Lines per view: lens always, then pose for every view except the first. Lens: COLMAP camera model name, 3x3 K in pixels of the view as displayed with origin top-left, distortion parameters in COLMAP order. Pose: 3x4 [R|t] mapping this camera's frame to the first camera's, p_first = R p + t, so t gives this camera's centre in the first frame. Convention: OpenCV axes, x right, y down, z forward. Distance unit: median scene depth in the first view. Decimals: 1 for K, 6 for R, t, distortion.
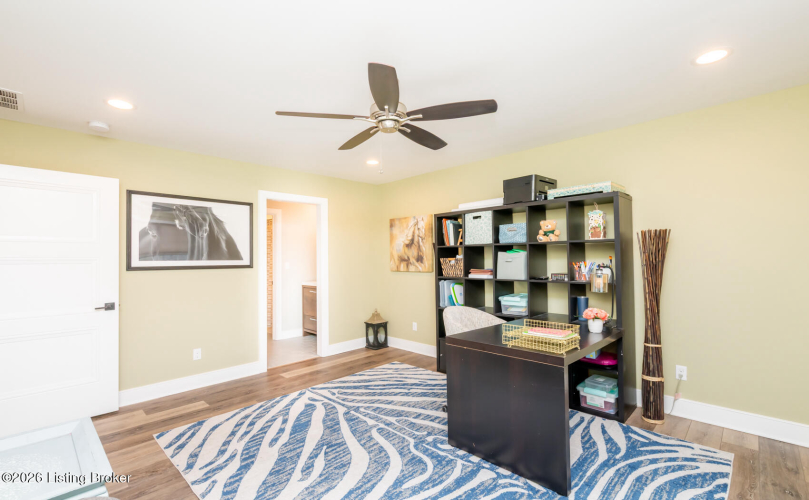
lens RADIAL K [[352.5, 0, 405.4], [0, 352.5, 254.1], [0, 0, 1]] dist [0.008937, 0.000709]
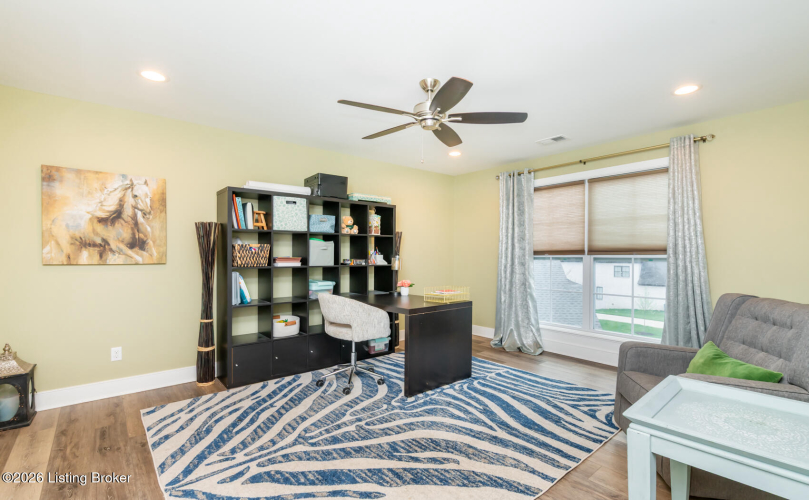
lens RADIAL K [[369.8, 0, 404.7], [0, 369.8, 252.8], [0, 0, 1]] dist [0.001030, 0.000464]
pose [[0.097197, 0.013603, 0.995172, -0.814309], [-0.018119, 0.999765, -0.011896, 0.041056], [-0.995100, -0.016875, 0.097421, 0.638781]]
